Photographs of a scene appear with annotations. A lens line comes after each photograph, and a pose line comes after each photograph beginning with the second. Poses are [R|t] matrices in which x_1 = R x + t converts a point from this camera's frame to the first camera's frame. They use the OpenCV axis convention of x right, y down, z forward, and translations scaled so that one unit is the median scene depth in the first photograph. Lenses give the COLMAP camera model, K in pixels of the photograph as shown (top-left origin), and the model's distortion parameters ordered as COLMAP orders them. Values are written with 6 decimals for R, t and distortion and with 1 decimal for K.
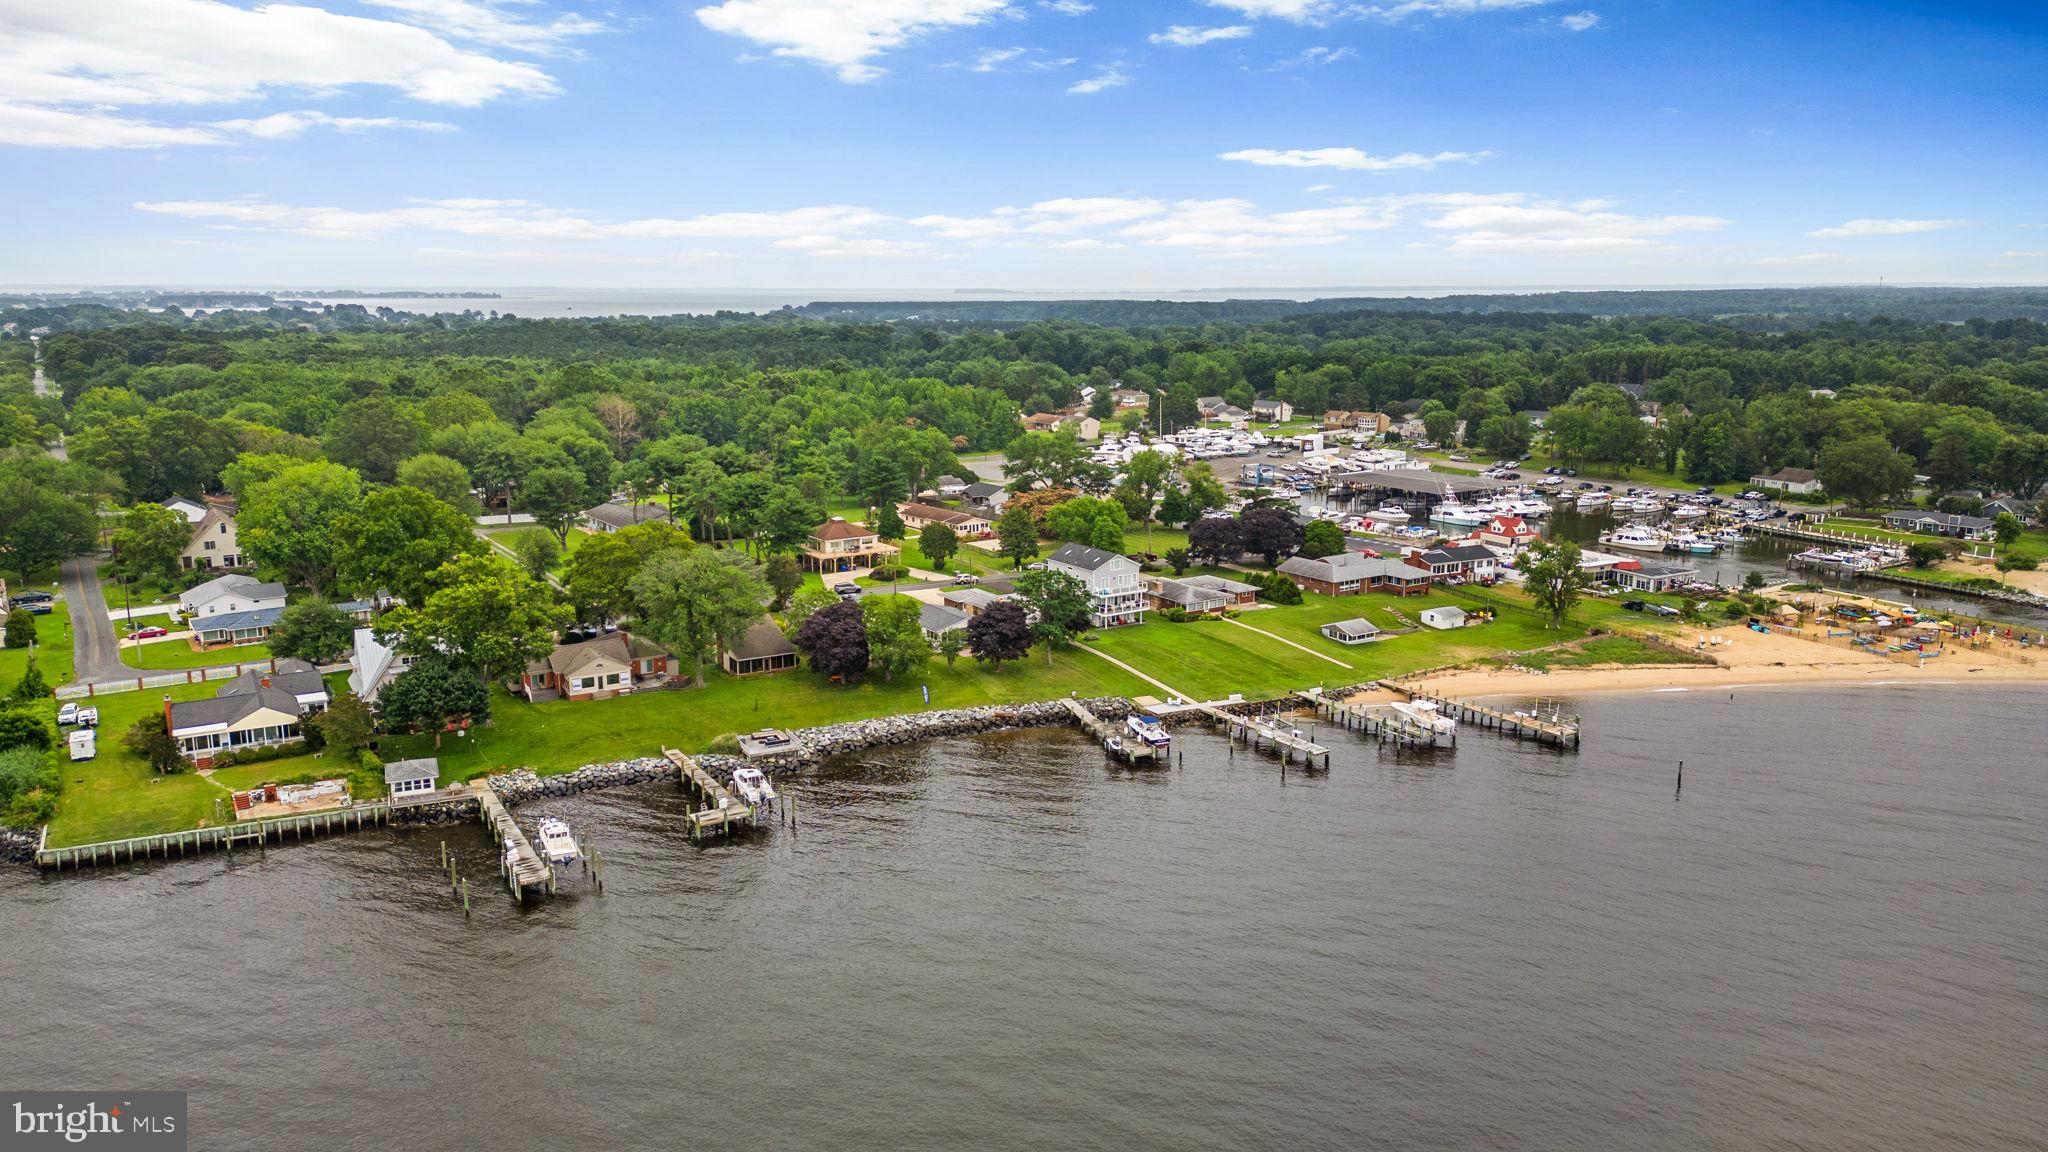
lens RADIAL K [[1442.9, 0, 1024.0], [0, 1442.9, 576.0], [0, 0, 1]] dist [0.084868, -0.066686]
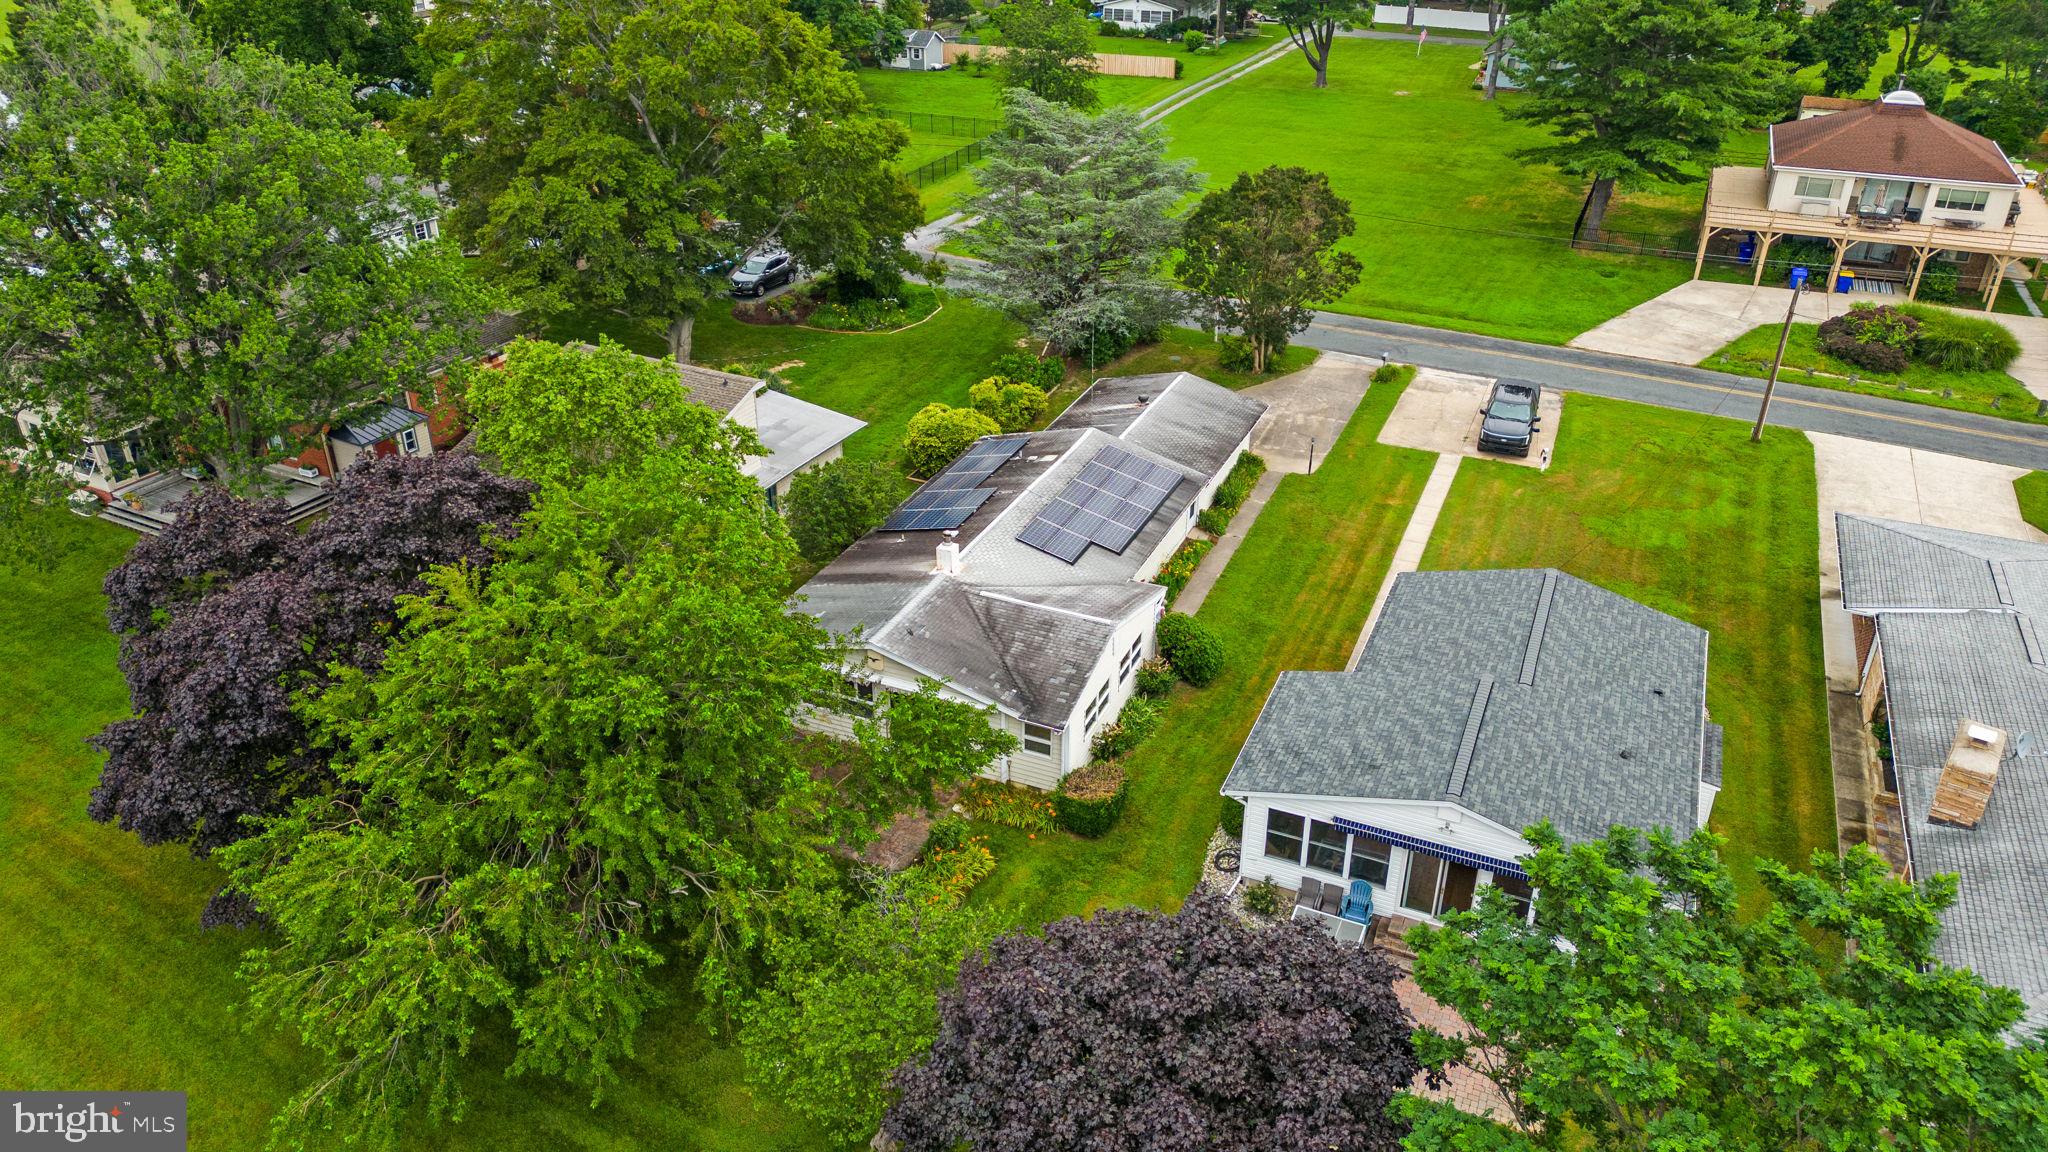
lens RADIAL K [[1458.2, 0, 990.2], [0, 1458.2, 578.0], [0, 0, 1]] dist [0.046495, -0.051173]
pose [[0.522702, 0.404260, -0.750571, 0.033189], [-0.165138, 0.911756, 0.376071, -0.033840], [0.836369, -0.072625, 0.543335, 0.701539]]
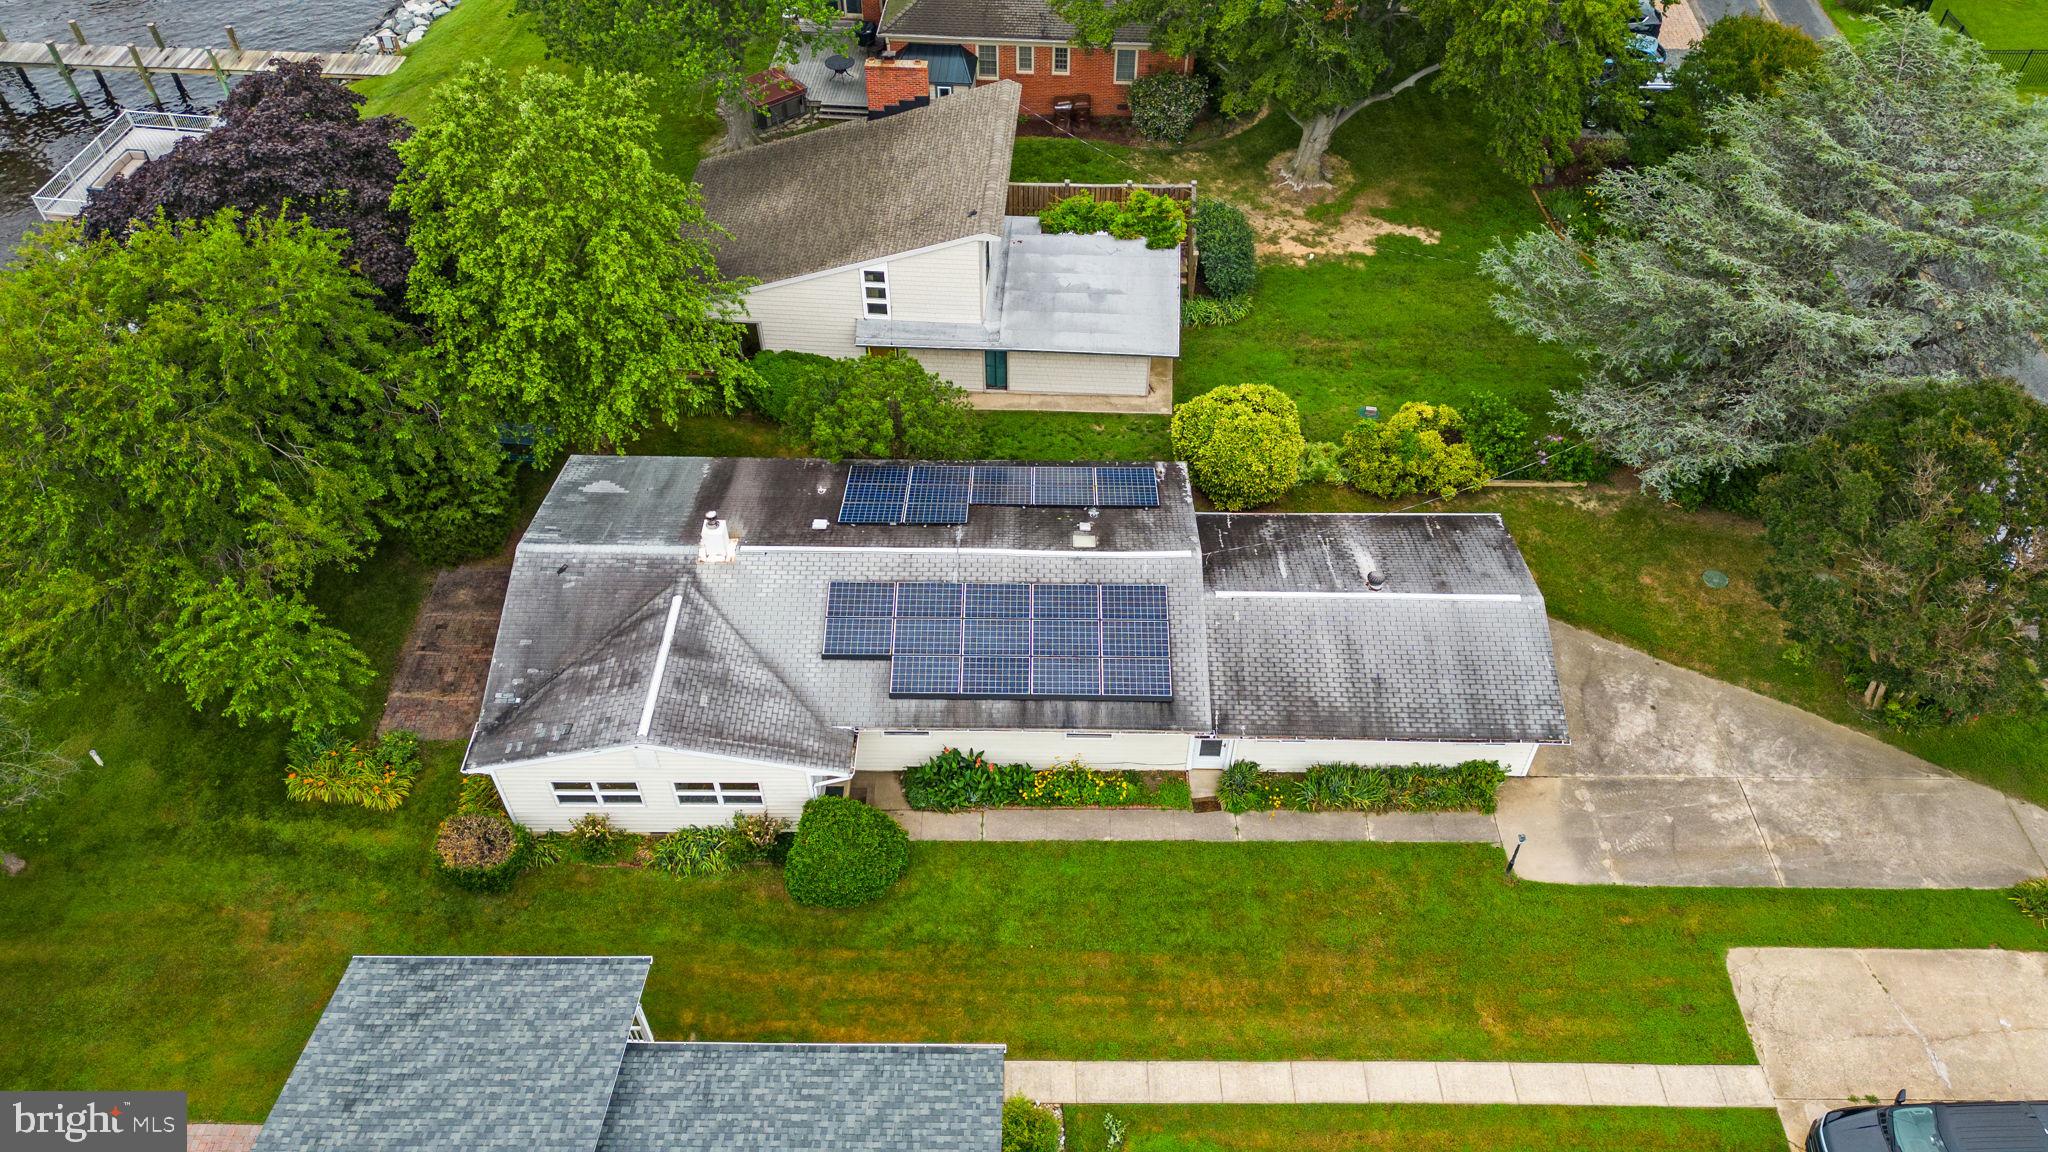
lens RADIAL K [[1442.9, 0, 1024.0], [0, 1442.9, 576.0], [0, 0, 1]] dist [0.084868, -0.066686]
pose [[-0.572656, 0.594791, -0.564171, -0.030613], [-0.174411, 0.584036, 0.792769, -0.082165], [0.801028, 0.552381, -0.230713, 0.840602]]
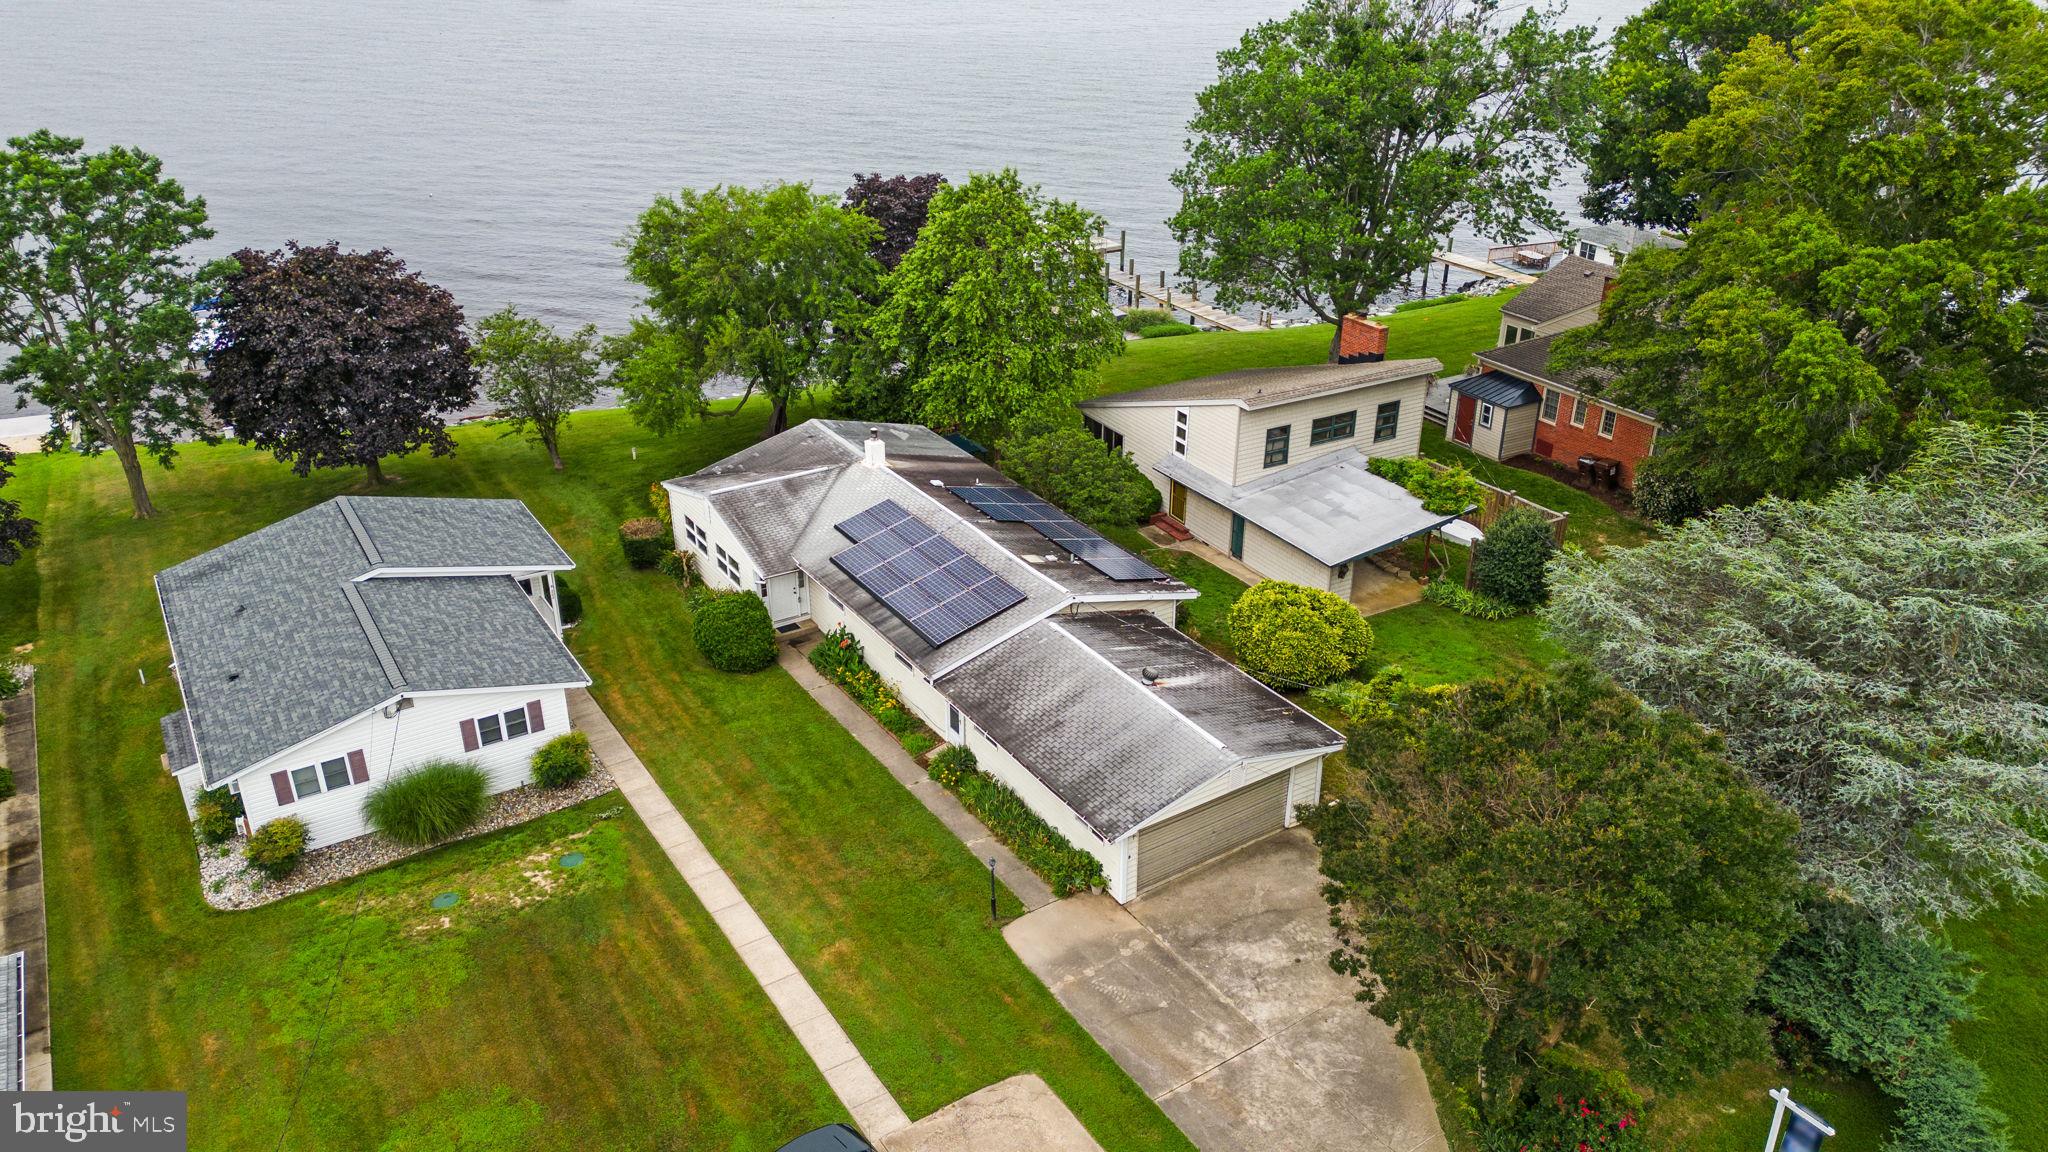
lens RADIAL K [[1442.9, 0, 1024.0], [0, 1442.9, 576.0], [0, 0, 1]] dist [0.084868, -0.066686]
pose [[-0.999457, -0.018392, 0.027322, -0.115190], [0.002270, 0.789127, 0.614226, -0.074330], [-0.032858, 0.613954, -0.788657, 0.938705]]
